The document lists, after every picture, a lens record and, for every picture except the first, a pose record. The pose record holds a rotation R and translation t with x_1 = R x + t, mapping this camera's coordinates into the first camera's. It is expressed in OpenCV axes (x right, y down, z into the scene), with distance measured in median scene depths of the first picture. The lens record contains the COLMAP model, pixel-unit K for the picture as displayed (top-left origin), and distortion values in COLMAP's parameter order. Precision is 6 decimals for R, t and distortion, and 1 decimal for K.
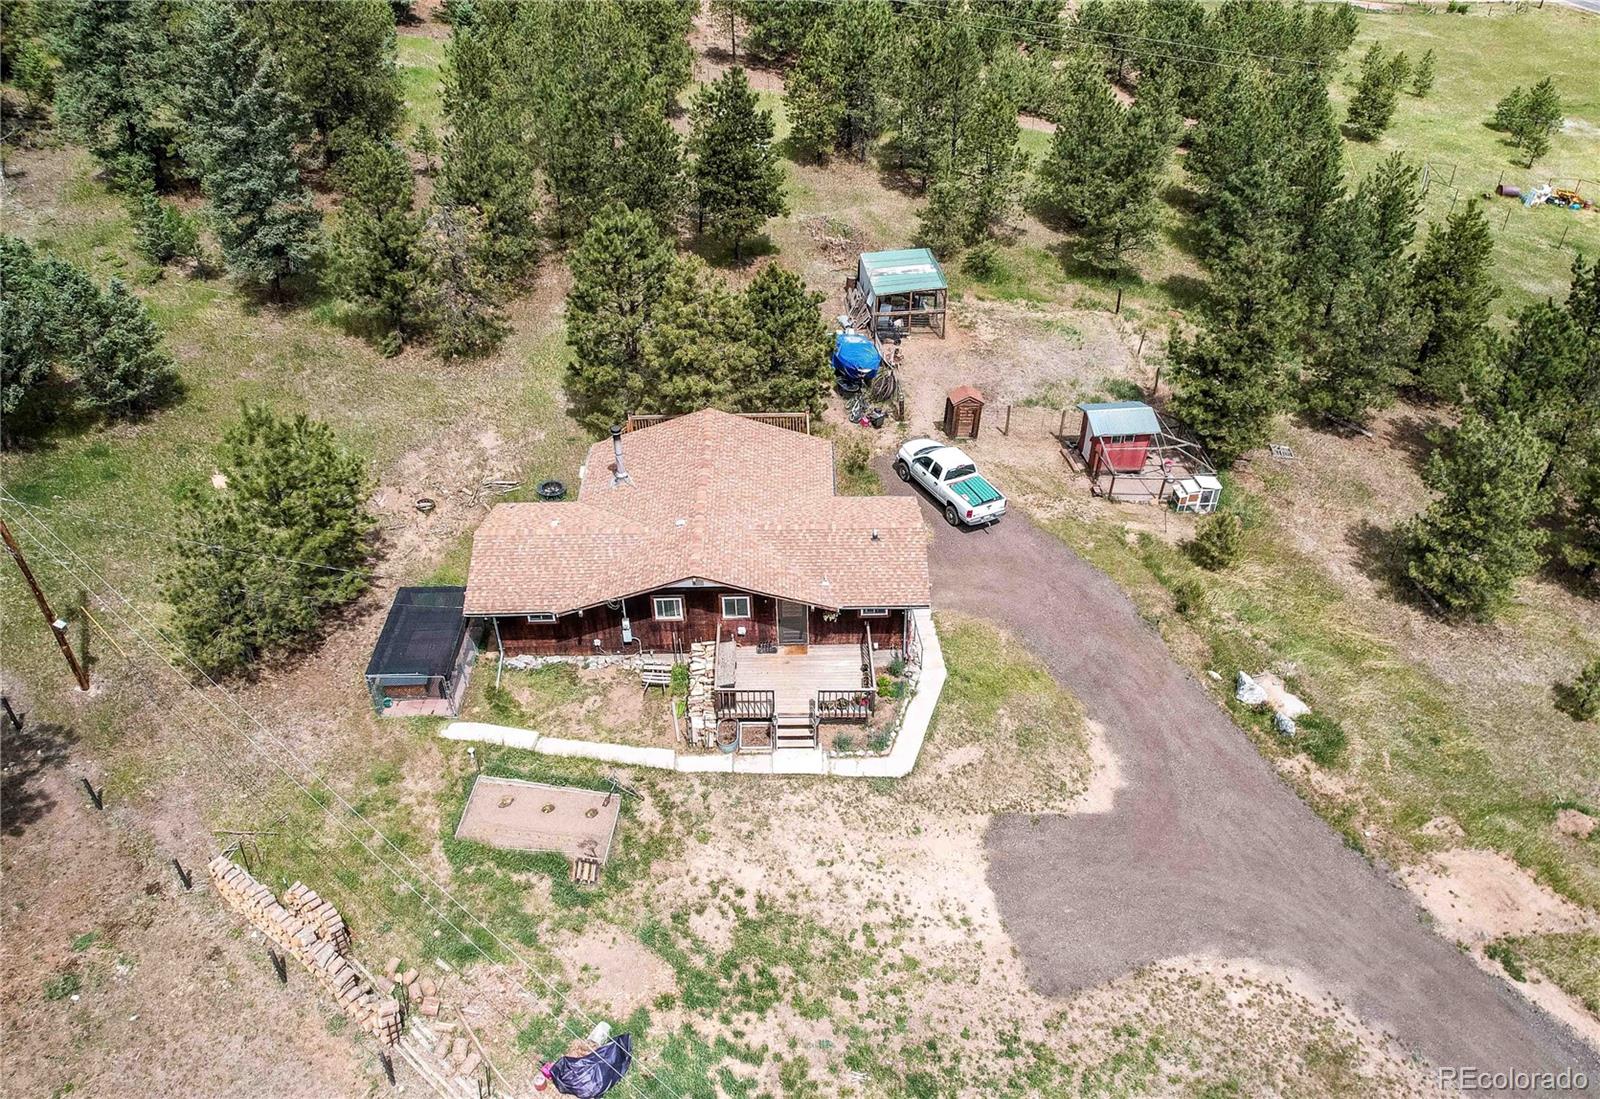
lens RADIAL K [[1239.8, 0, 832.9], [0, 1239.8, 548.9], [0, 0, 1]] dist [-0.050140, 0.029379]
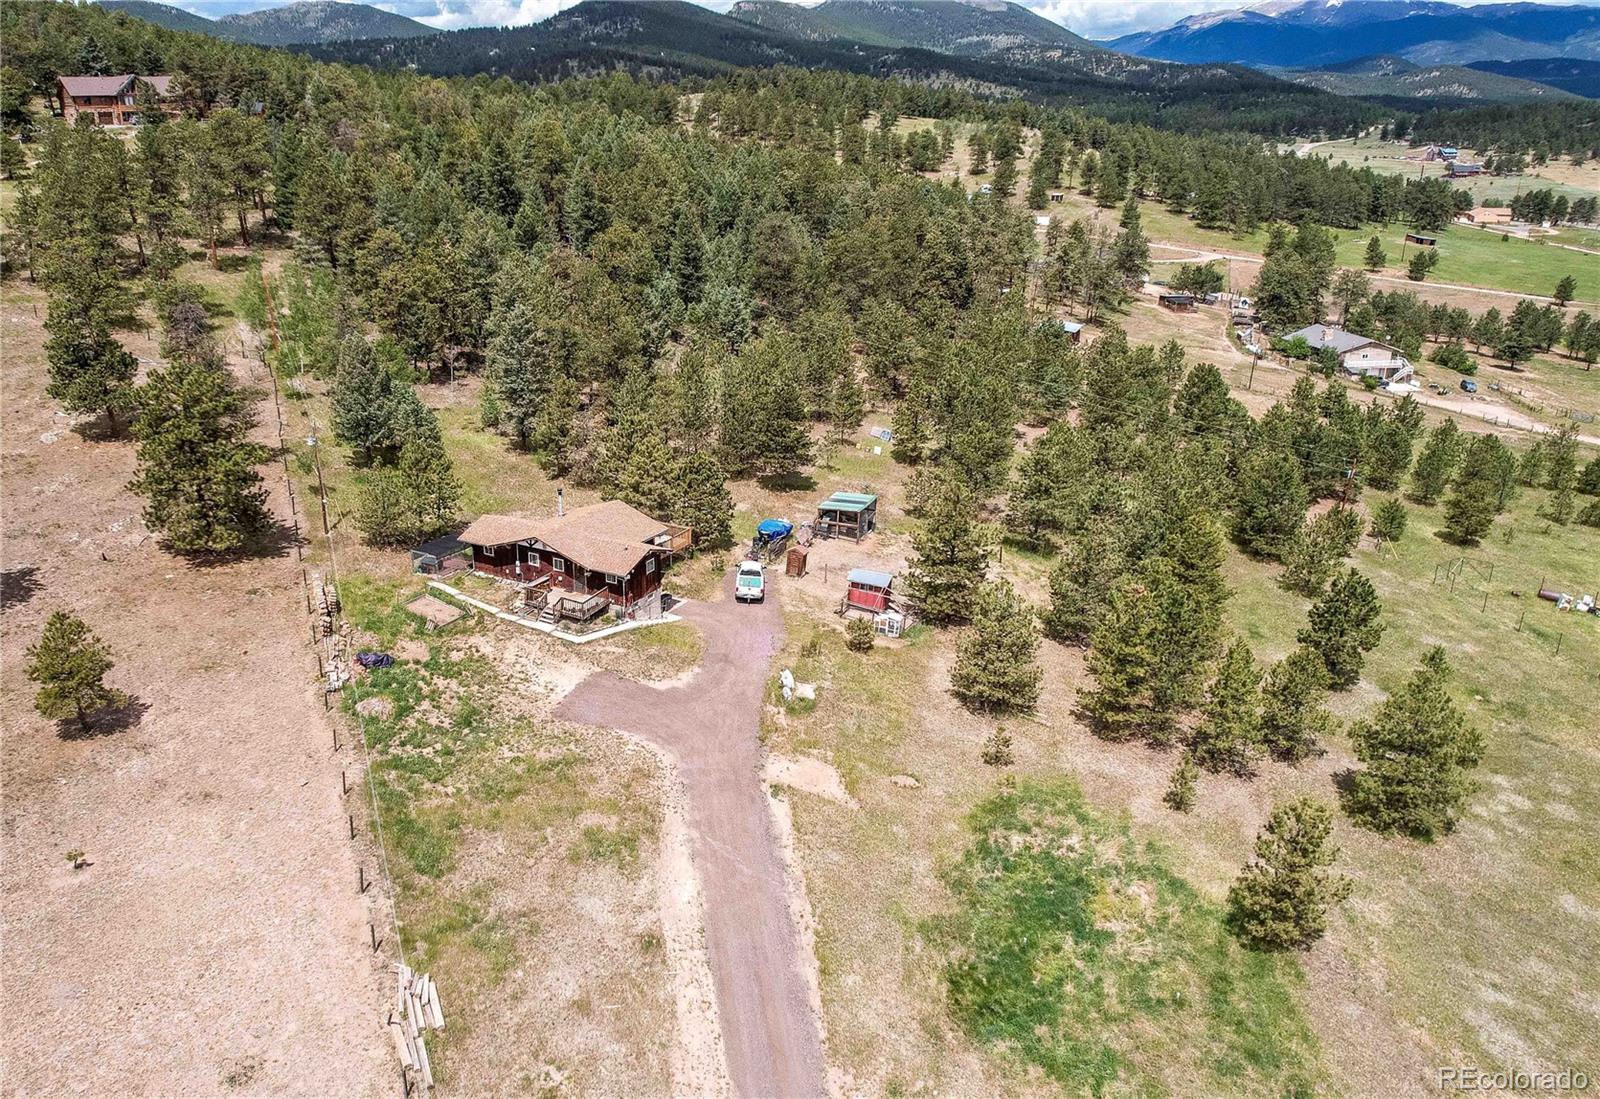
lens RADIAL K [[1246.6, 0, 720.5], [0, 1246.6, 552.3], [0, 0, 1]] dist [-0.069309, 0.043778]
pose [[0.839094, 0.180854, -0.513044, 1.392924], [-0.329917, 0.919058, -0.215607, 0.442498], [0.432524, 0.350177, 0.830843, -0.741979]]
